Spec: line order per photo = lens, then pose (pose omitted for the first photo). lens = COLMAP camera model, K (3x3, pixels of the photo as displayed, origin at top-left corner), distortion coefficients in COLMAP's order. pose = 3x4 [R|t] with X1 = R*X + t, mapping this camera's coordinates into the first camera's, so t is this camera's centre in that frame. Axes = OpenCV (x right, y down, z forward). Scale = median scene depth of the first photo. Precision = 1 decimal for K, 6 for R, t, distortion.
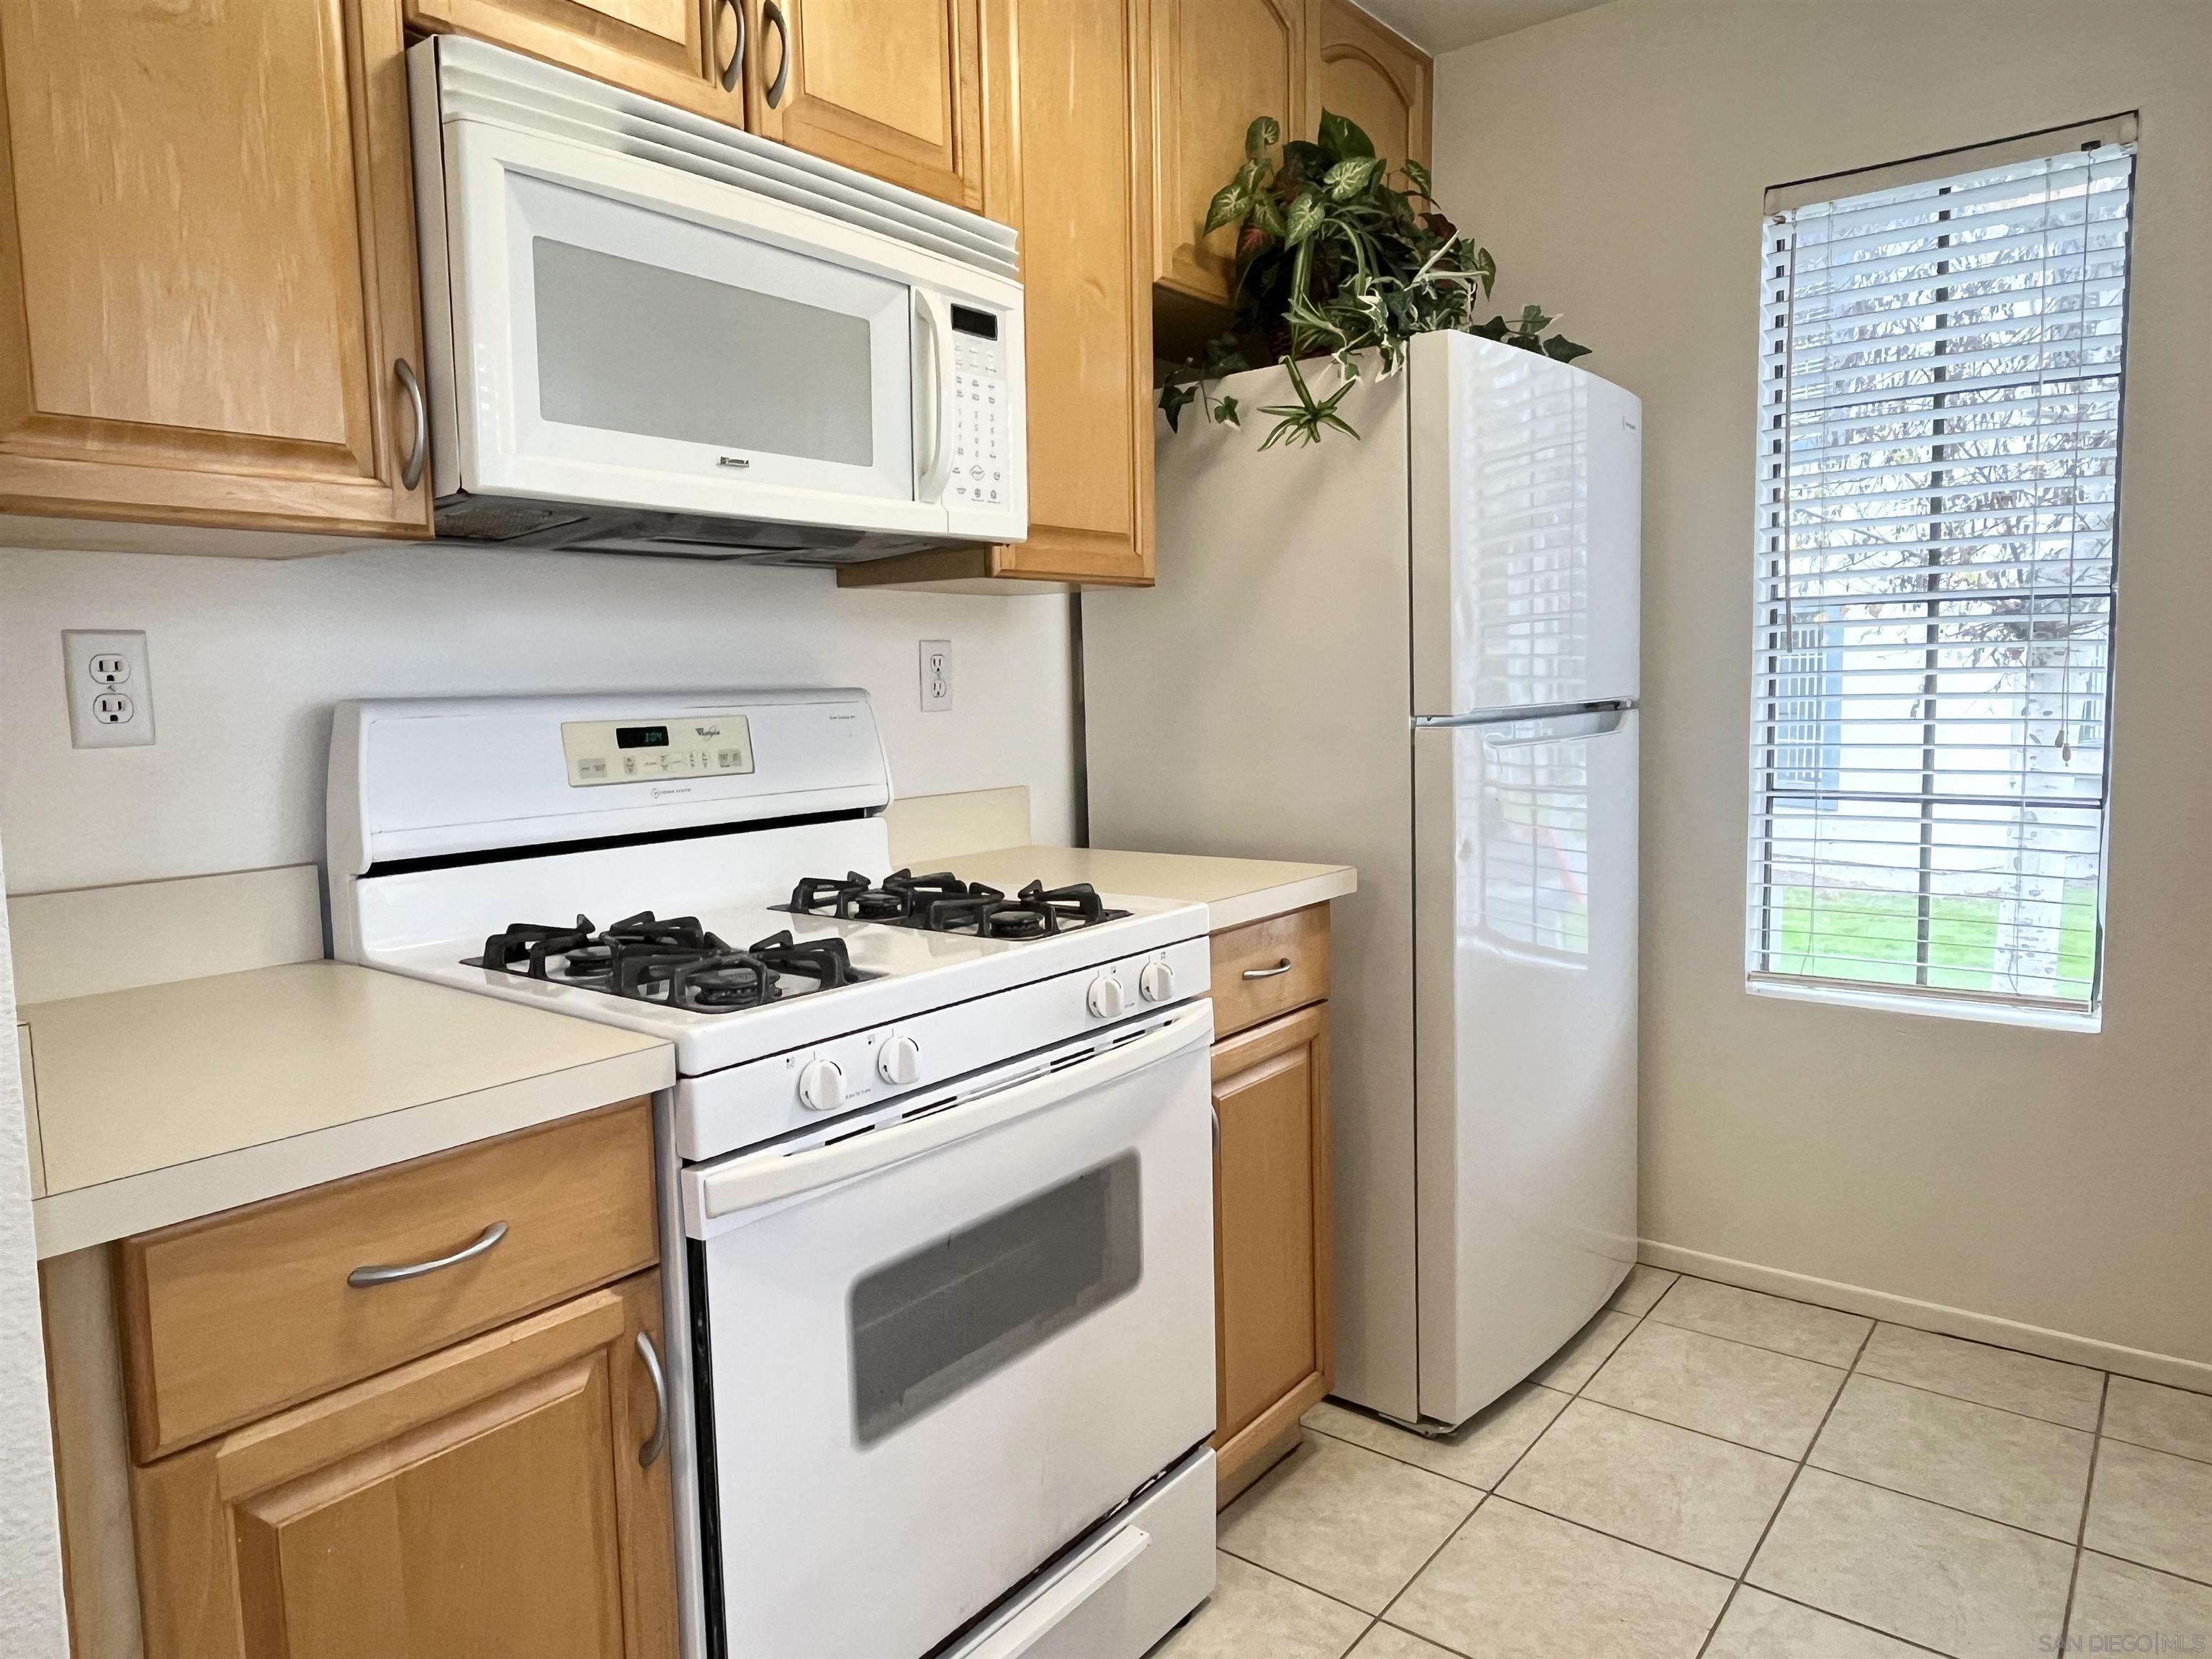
lens RADIAL K [[1414.8, 0, 1115.3], [0, 1414.8, 812.1], [0, 0, 1]] dist [-0.000298, -0.001461]
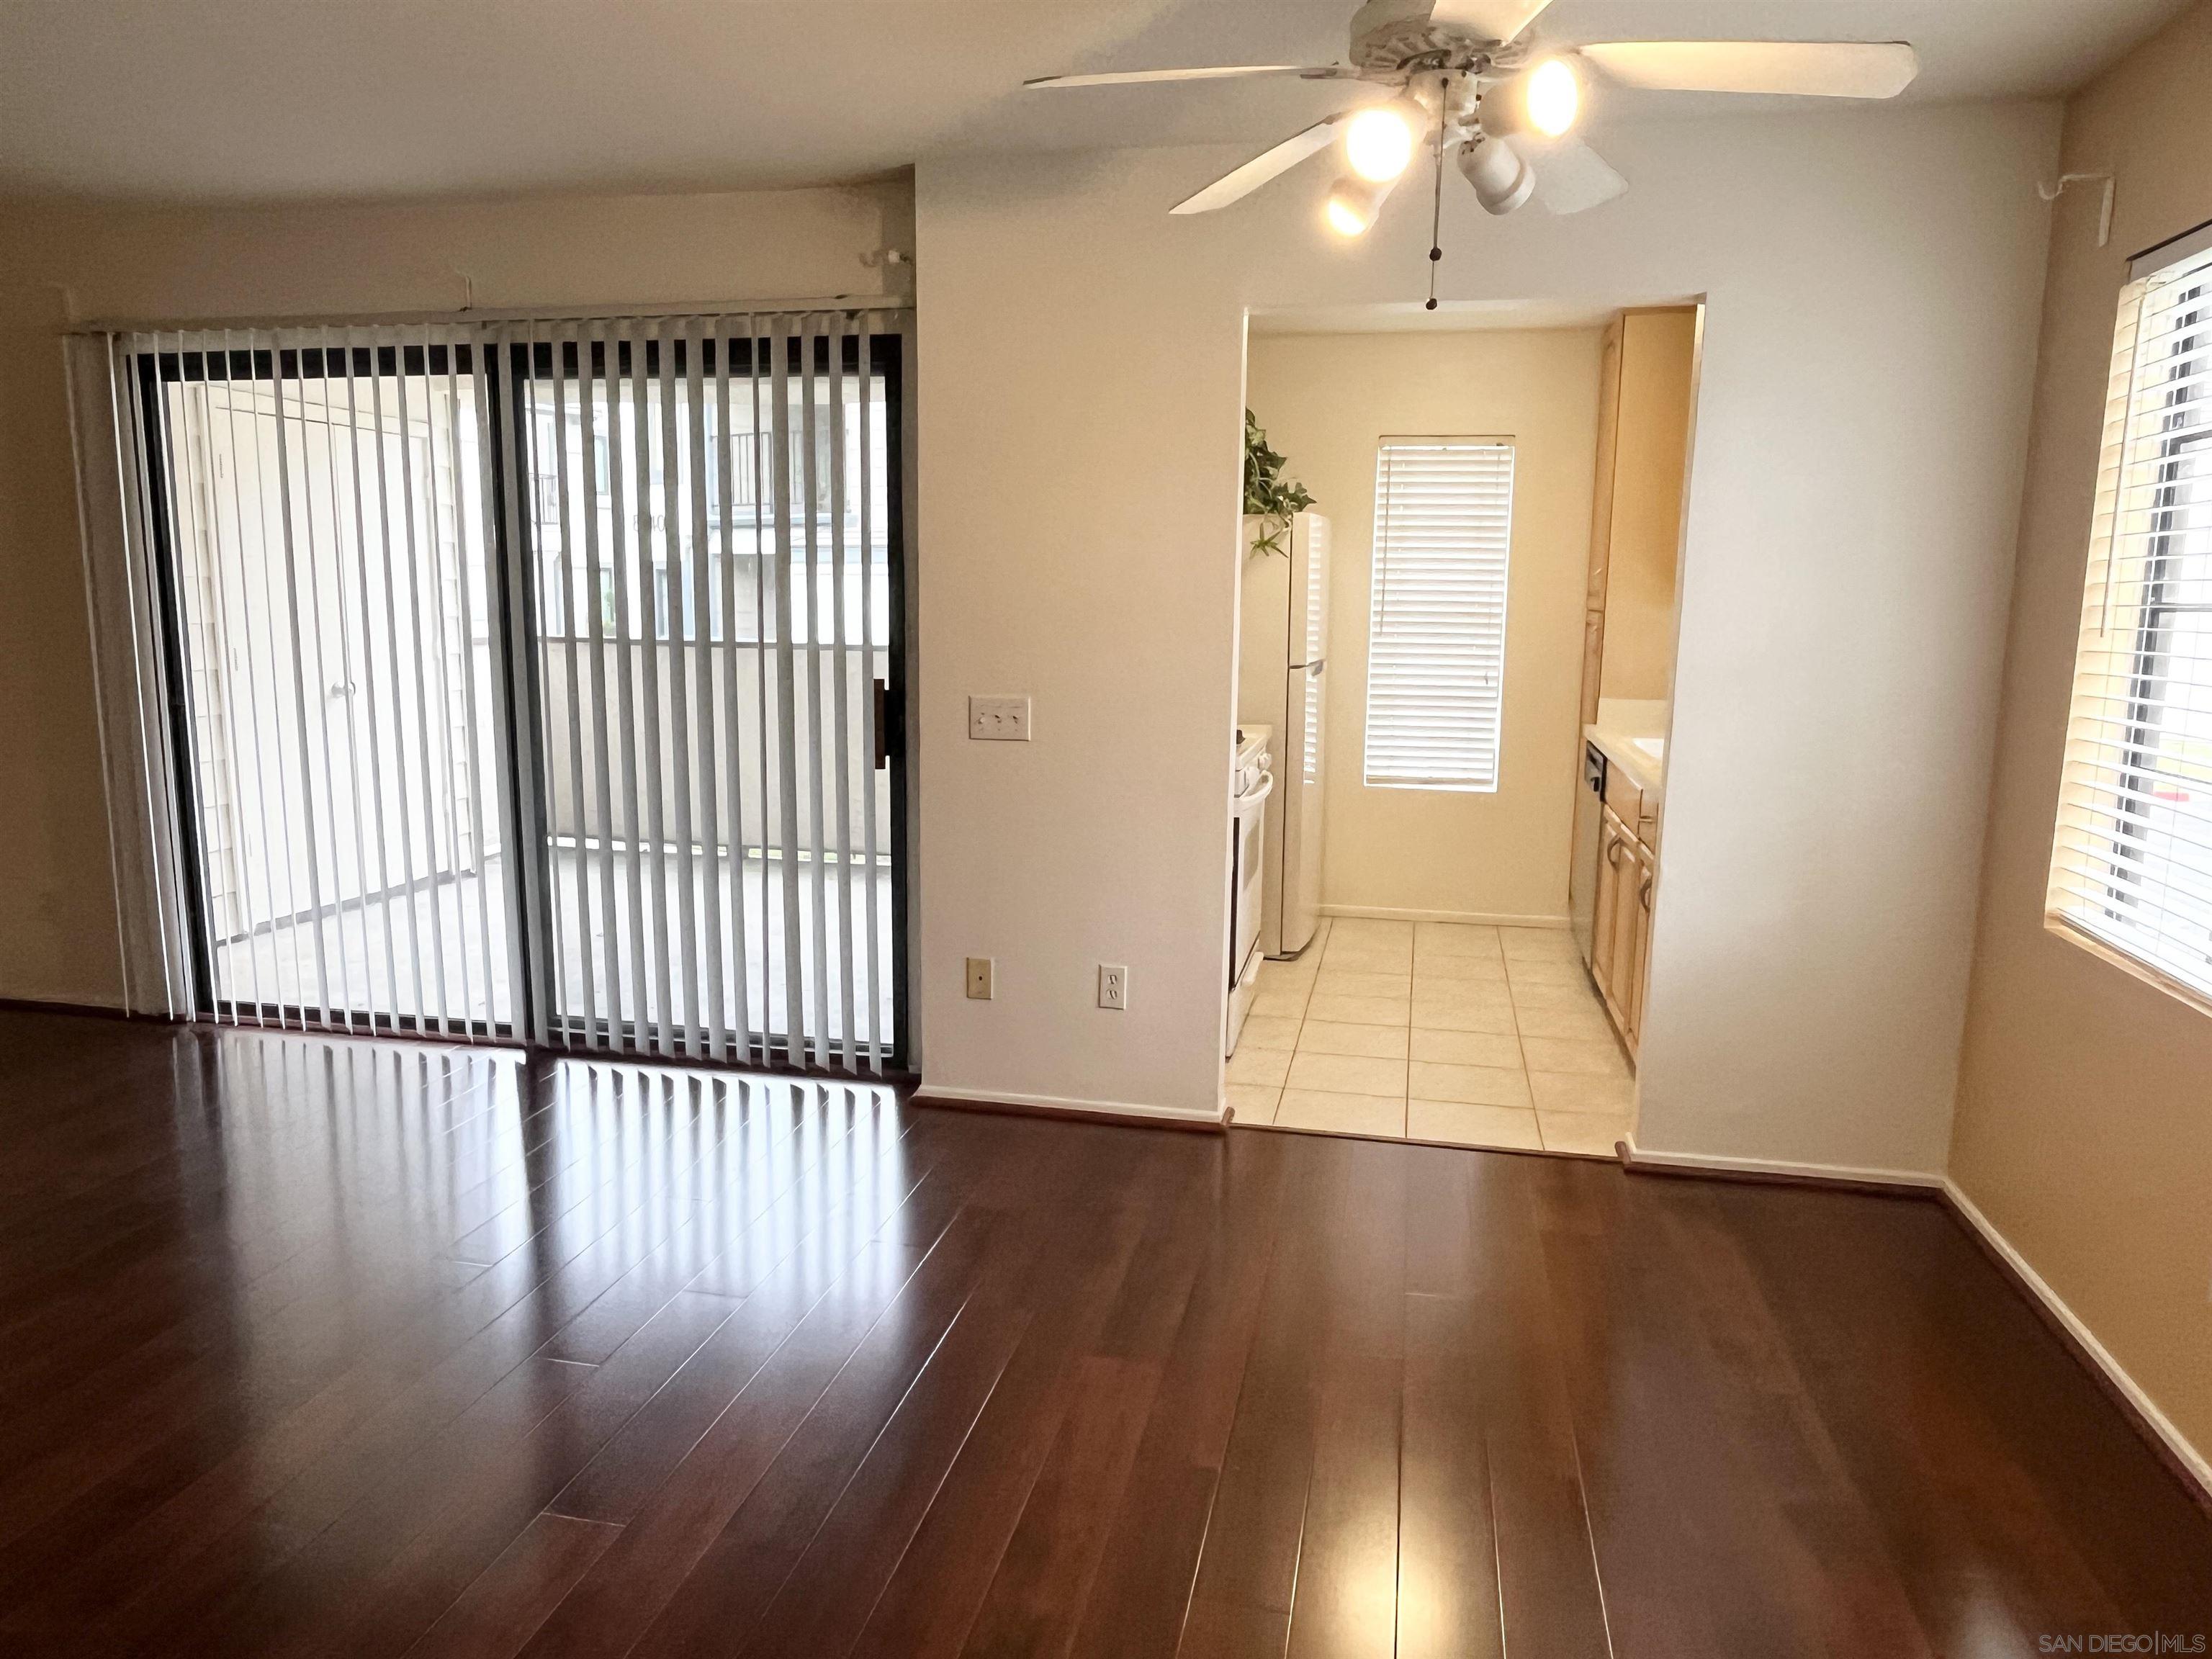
lens RADIAL K [[1464.3, 0, 1135.3], [0, 1464.3, 829.0], [0, 0, 1]] dist [-0.002304, -0.002608]
pose [[0.892210, -0.035205, 0.450247, -1.357815], [0.006755, 0.997886, 0.064639, 0.059040], [-0.451570, -0.054630, 0.890562, -1.339528]]
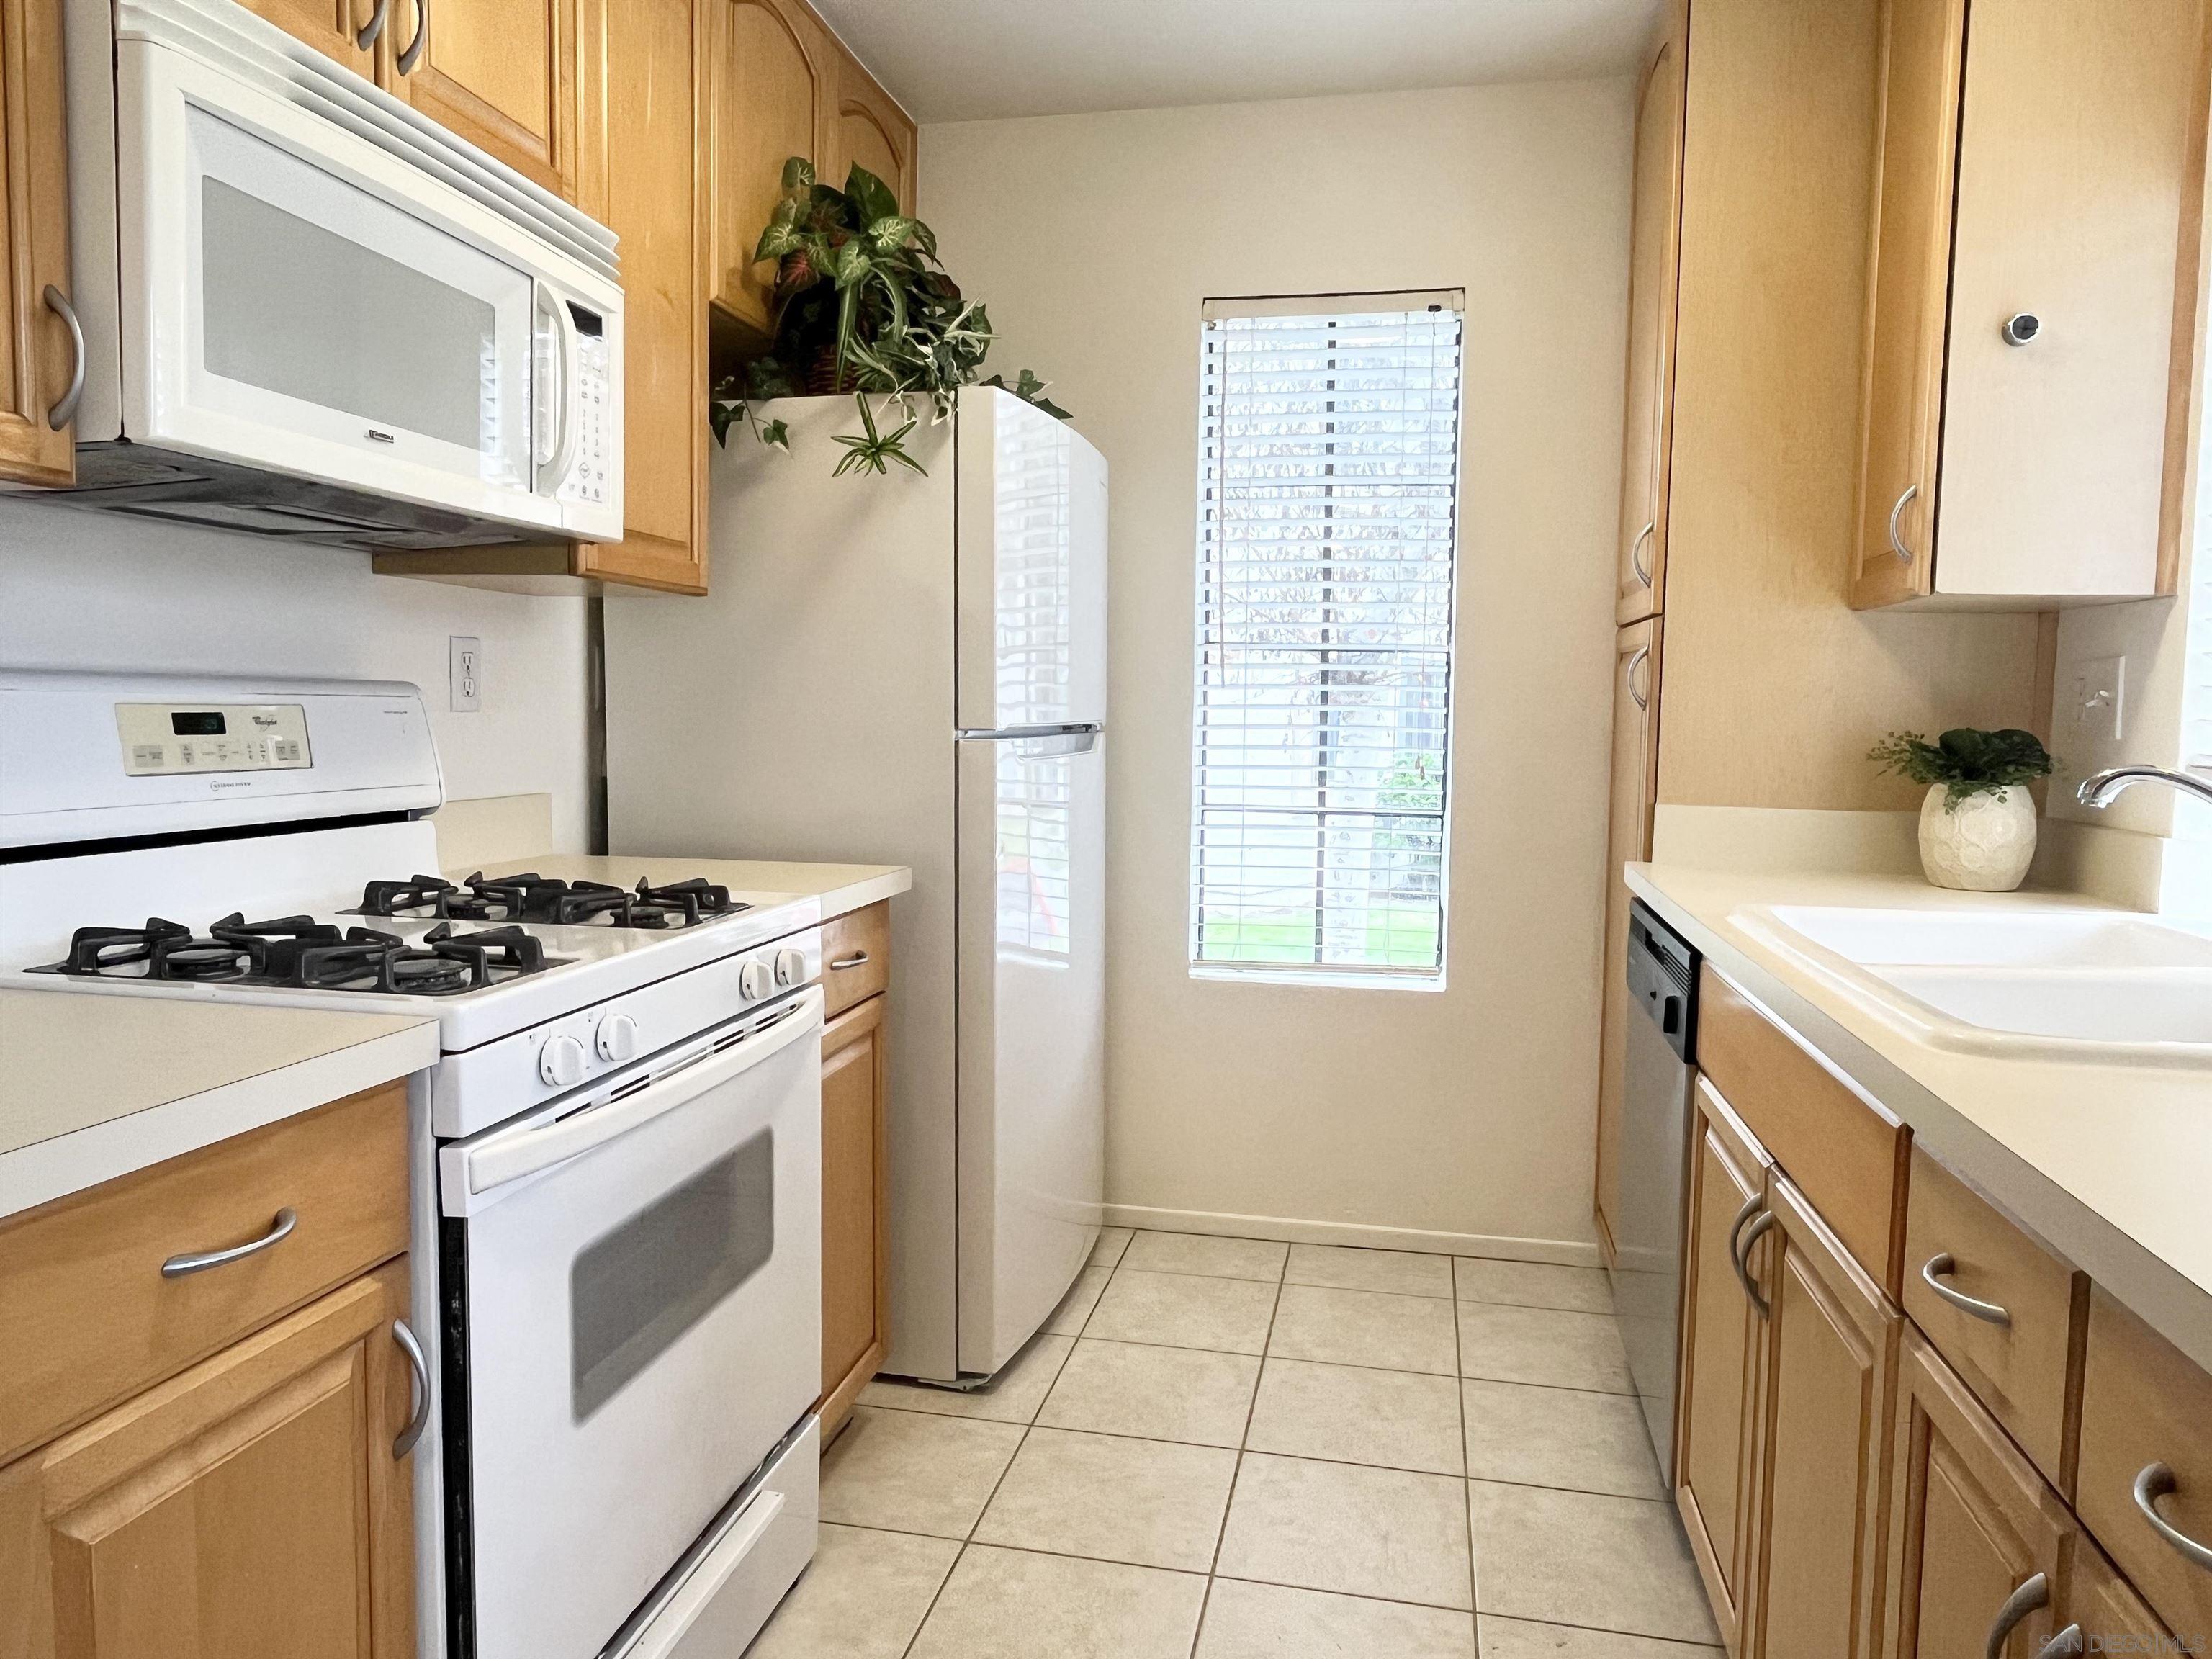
lens RADIAL K [[1464.3, 0, 1114.0], [0, 1464.3, 817.0], [0, 0, 1]] dist [-0.002304, -0.002608]
pose [[0.895788, 0.001959, 0.444478, -0.212042], [0.008175, 0.999749, -0.020881, 0.028401], [-0.444407, 0.022338, 0.895547, -0.083035]]
